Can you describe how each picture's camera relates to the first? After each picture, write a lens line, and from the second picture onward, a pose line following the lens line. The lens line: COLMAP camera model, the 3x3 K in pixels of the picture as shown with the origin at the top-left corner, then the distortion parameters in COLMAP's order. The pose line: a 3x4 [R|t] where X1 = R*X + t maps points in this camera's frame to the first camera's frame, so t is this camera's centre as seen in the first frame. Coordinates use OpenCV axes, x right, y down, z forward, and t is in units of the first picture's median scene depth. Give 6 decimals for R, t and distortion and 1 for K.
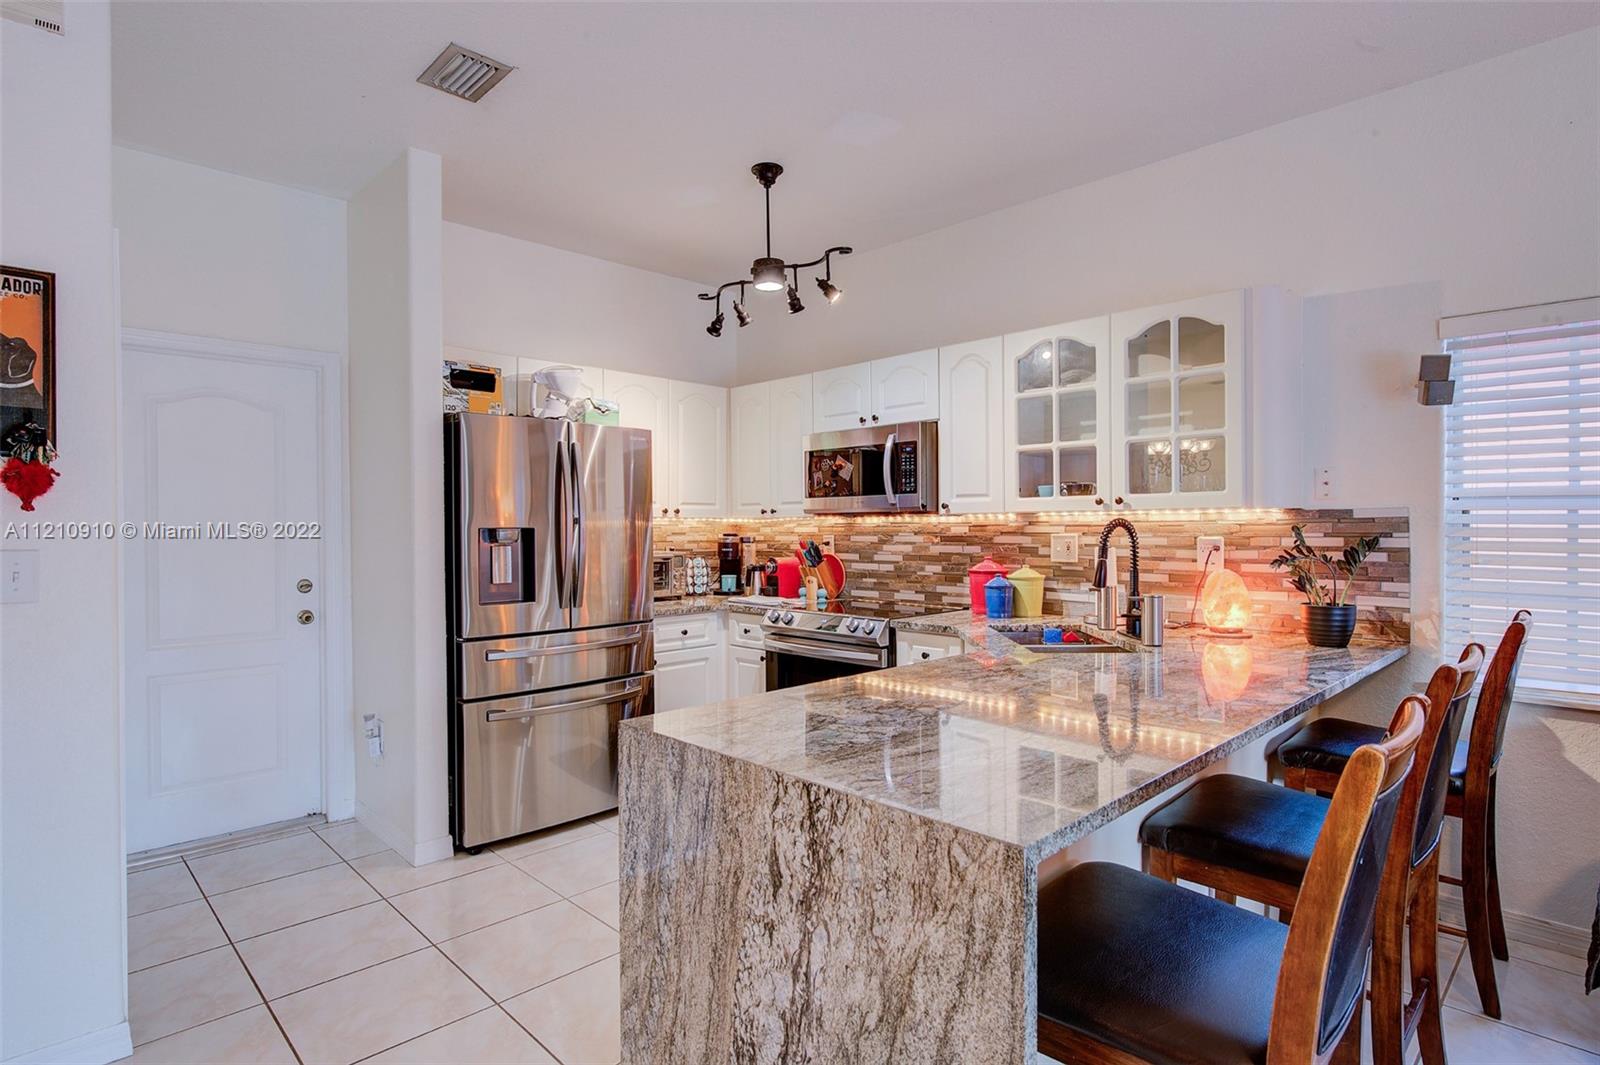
lens RADIAL K [[815.1, 0, 800.0], [0, 815.1, 532.5], [0, 0, 1]] dist [-0.004784, -0.000161]
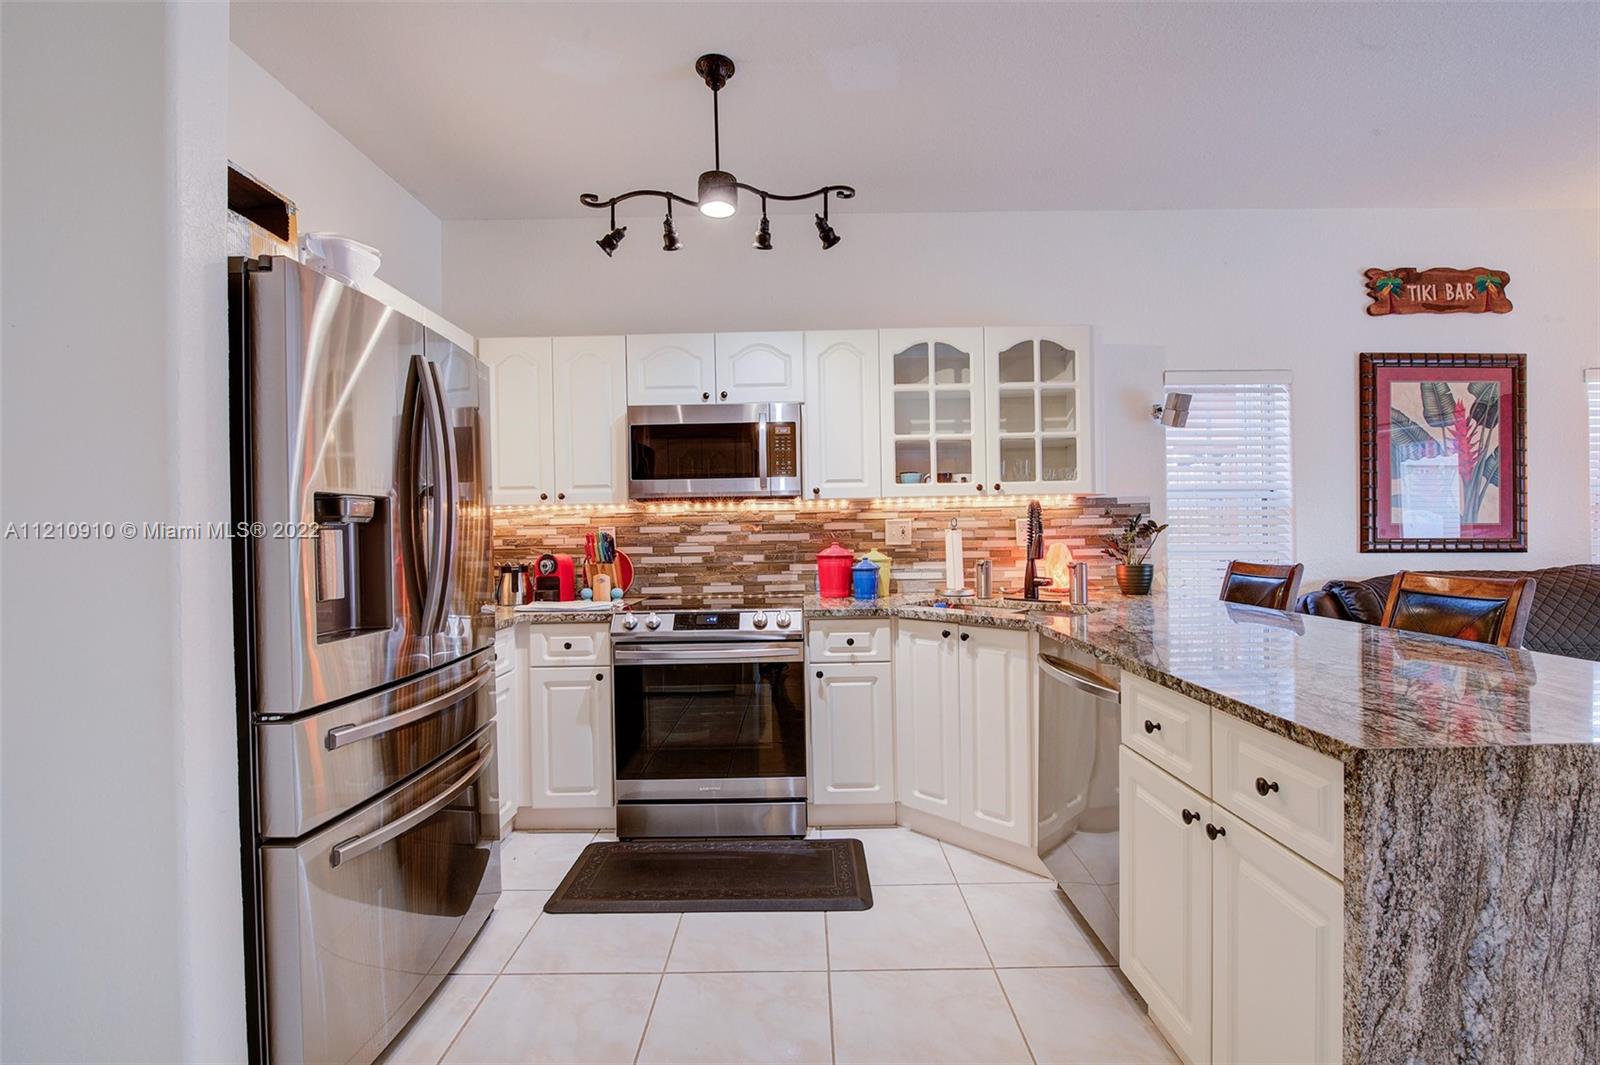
lens RADIAL K [[683.6, 0, 800.0], [0, 683.6, 532.5], [0, 0, 1]] dist [-0.012317, -0.000613]
pose [[0.706124, -0.006061, 0.708062, -0.438316], [0.018788, 0.999772, -0.010179, 0.026966], [-0.707839, 0.020491, 0.706077, 0.443736]]
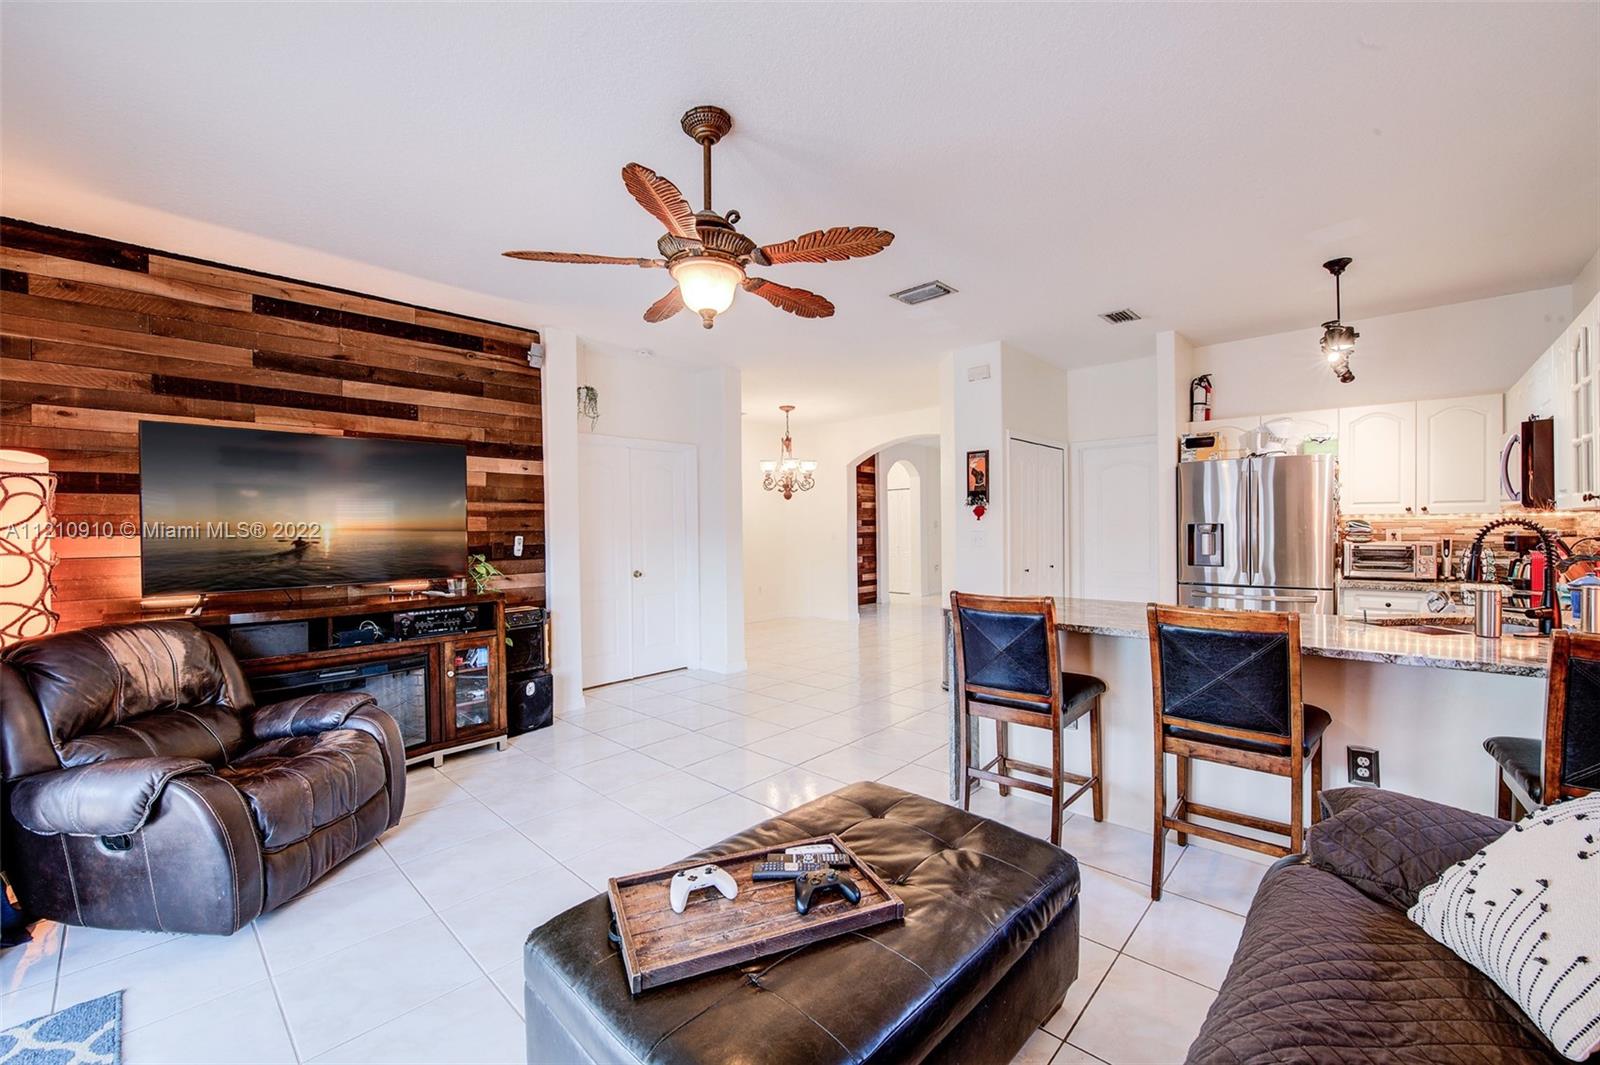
lens RADIAL K [[644.3, 0, 800.0], [0, 644.3, 532.5], [0, 0, 1]] dist [0.000000, -0.000012]
pose [[0.036936, 0.016089, -0.999188, 0.965634], [0.003573, 0.999862, 0.016232, -0.012315], [0.999311, -0.004170, 0.036873, 0.045458]]
